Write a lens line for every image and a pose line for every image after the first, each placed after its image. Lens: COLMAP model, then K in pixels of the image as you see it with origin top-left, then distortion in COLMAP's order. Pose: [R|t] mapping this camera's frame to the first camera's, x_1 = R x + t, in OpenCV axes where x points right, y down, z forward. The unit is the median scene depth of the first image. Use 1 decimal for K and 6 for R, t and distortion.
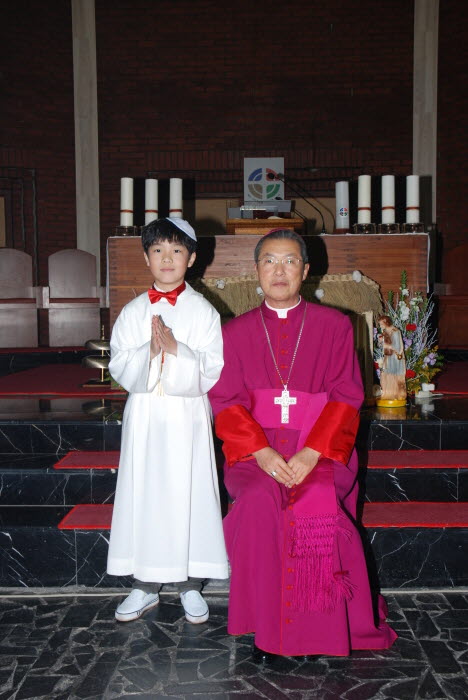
lens RADIAL K [[769.2, 0, 227.8], [0, 769.2, 367.6], [0, 0, 1]] dist [0.038788, 0.000000]
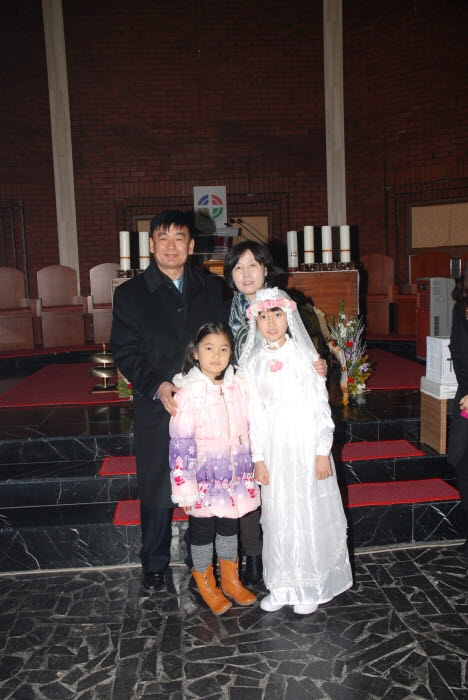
lens RADIAL K [[652.7, 0, 219.1], [0, 652.7, 362.0], [0, 0, 1]] dist [-0.018435, 0.000000]
pose [[0.993280, -0.045332, 0.106487, -0.131679], [0.038103, 0.996891, 0.068970, -0.132198], [-0.109282, -0.064449, 0.991919, -0.121620]]
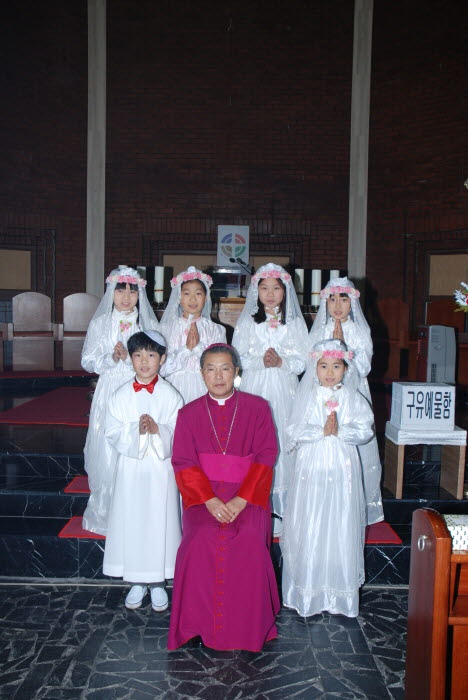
lens RADIAL K [[652.7, 0, 228.4], [0, 652.7, 361.4], [0, 0, 1]] dist [-0.018435, 0.000000]
pose [[0.999483, 0.024015, 0.021389, 0.042622], [-0.024338, 0.999592, 0.014982, -0.131231], [-0.021020, -0.015495, 0.999659, -0.188458]]
